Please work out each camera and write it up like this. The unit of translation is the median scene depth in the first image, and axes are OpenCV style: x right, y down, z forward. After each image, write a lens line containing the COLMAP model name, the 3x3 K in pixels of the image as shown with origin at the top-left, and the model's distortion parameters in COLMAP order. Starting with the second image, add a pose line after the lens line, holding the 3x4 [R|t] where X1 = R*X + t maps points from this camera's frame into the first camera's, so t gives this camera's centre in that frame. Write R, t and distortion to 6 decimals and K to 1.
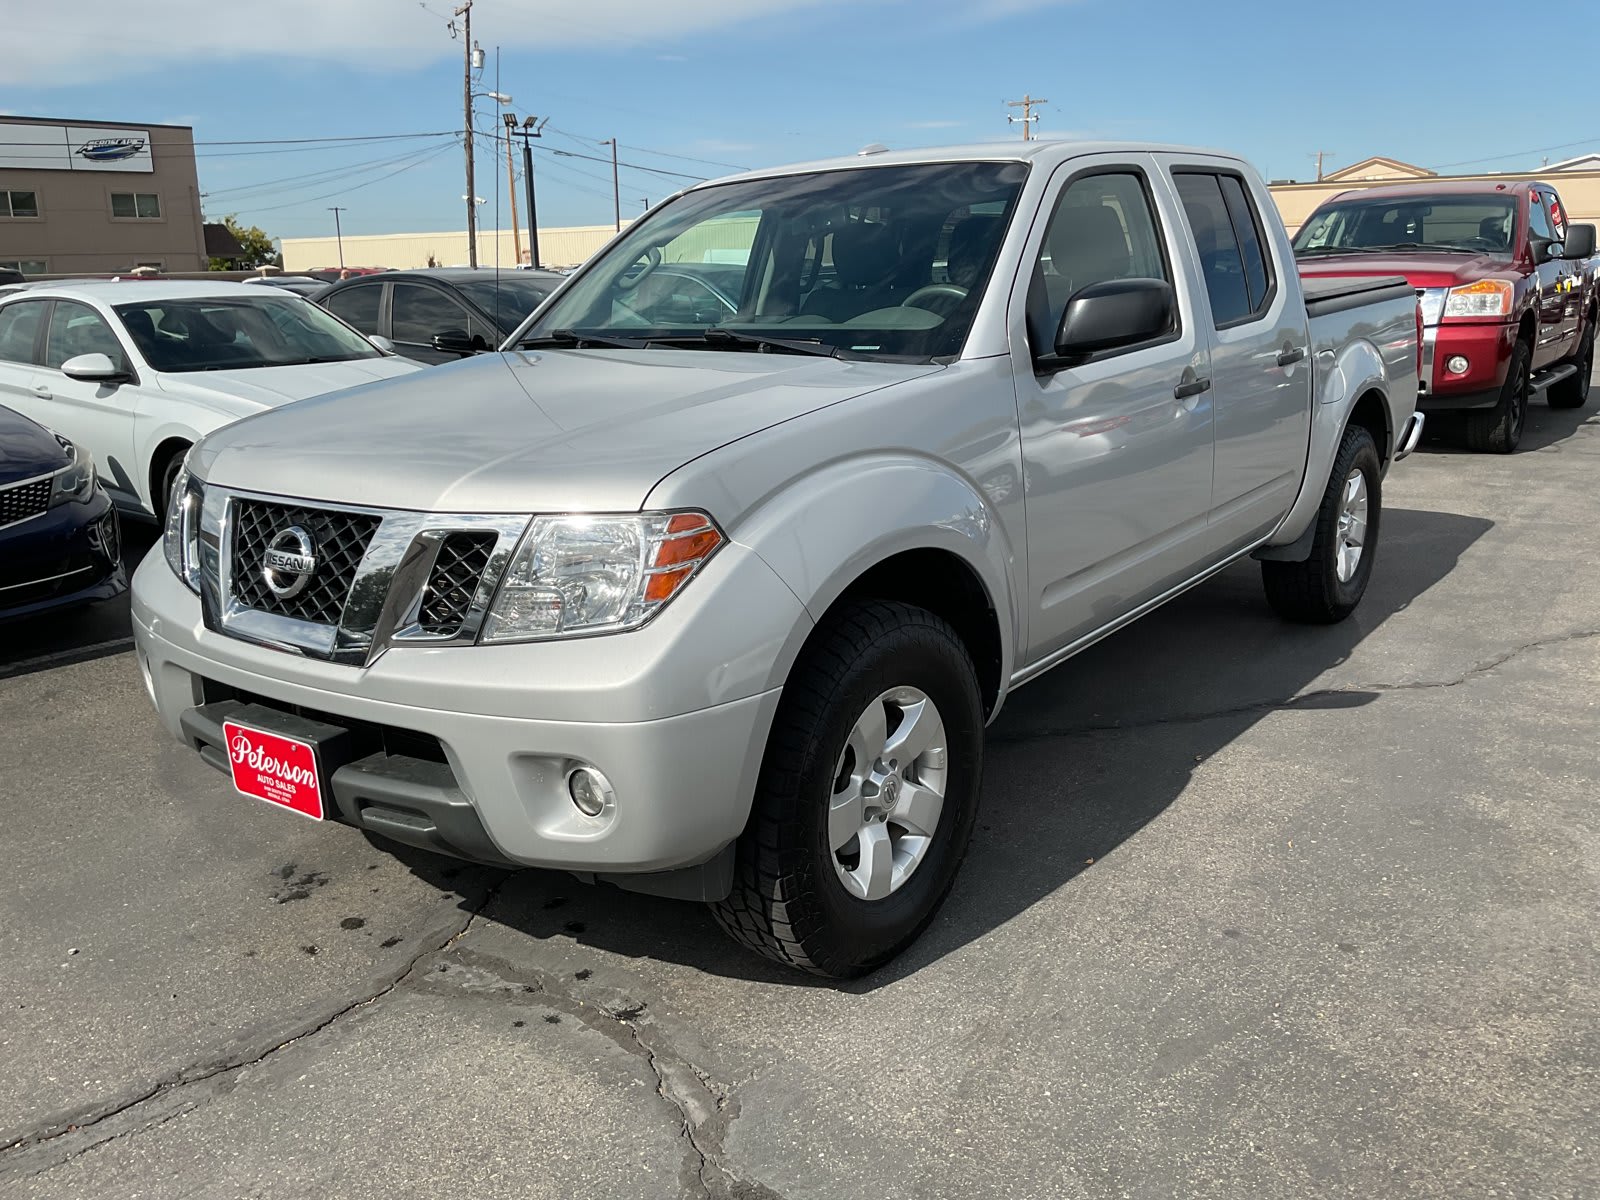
lens RADIAL K [[1331.3, 0, 790.8], [0, 1331.3, 600.0], [0, 0, 1]] dist [0.097715, -0.244518]
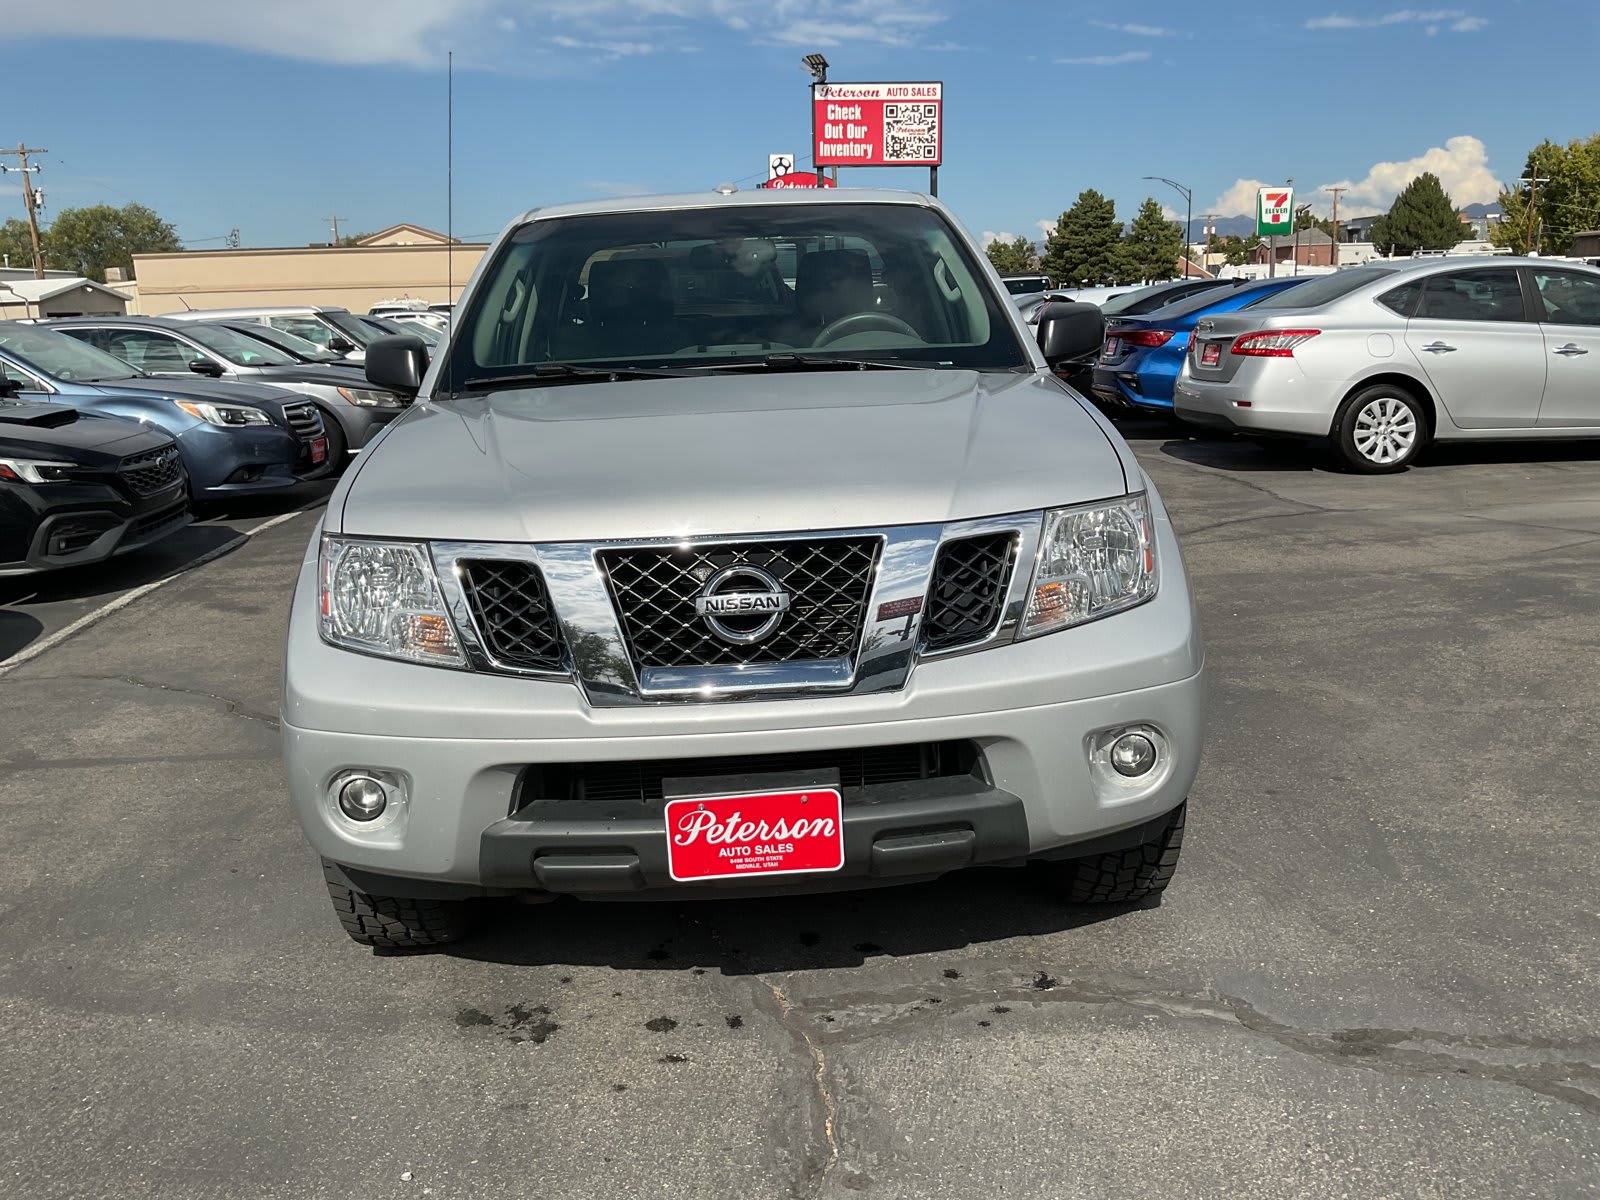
lens RADIAL K [[1341.3, 0, 797.6], [0, 1341.3, 599.3], [0, 0, 1]] dist [0.116392, -0.224918]
pose [[0.766652, -0.140662, 0.626465, -0.895807], [0.169663, 0.985408, 0.013628, -0.036957], [-0.619240, 0.095840, 0.779330, 0.257587]]
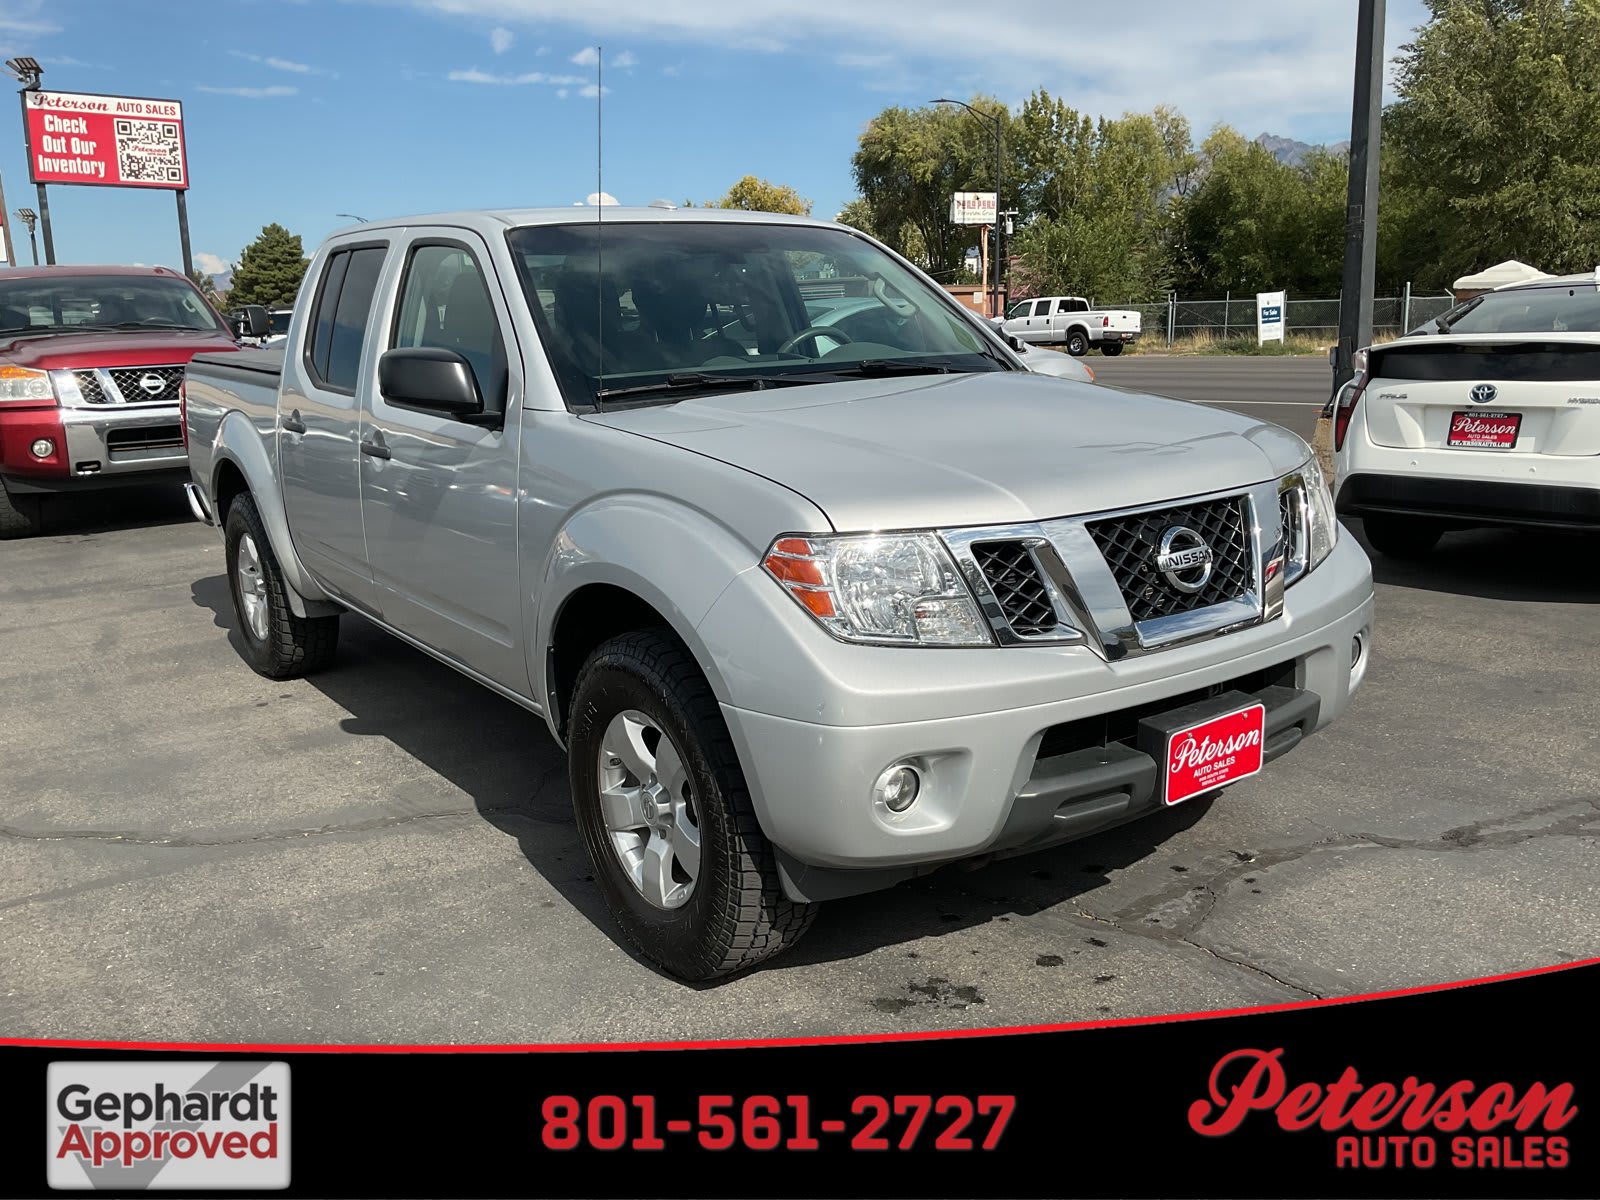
lens RADIAL K [[1346.2, 0, 793.3], [0, 1346.2, 594.4], [0, 0, 1]] dist [0.060033, -0.087353]
pose [[0.287447, -0.181337, 0.940474, -1.443043], [0.253826, 0.961229, 0.107759, -0.191499], [-0.923551, 0.207741, 0.322330, 0.924420]]
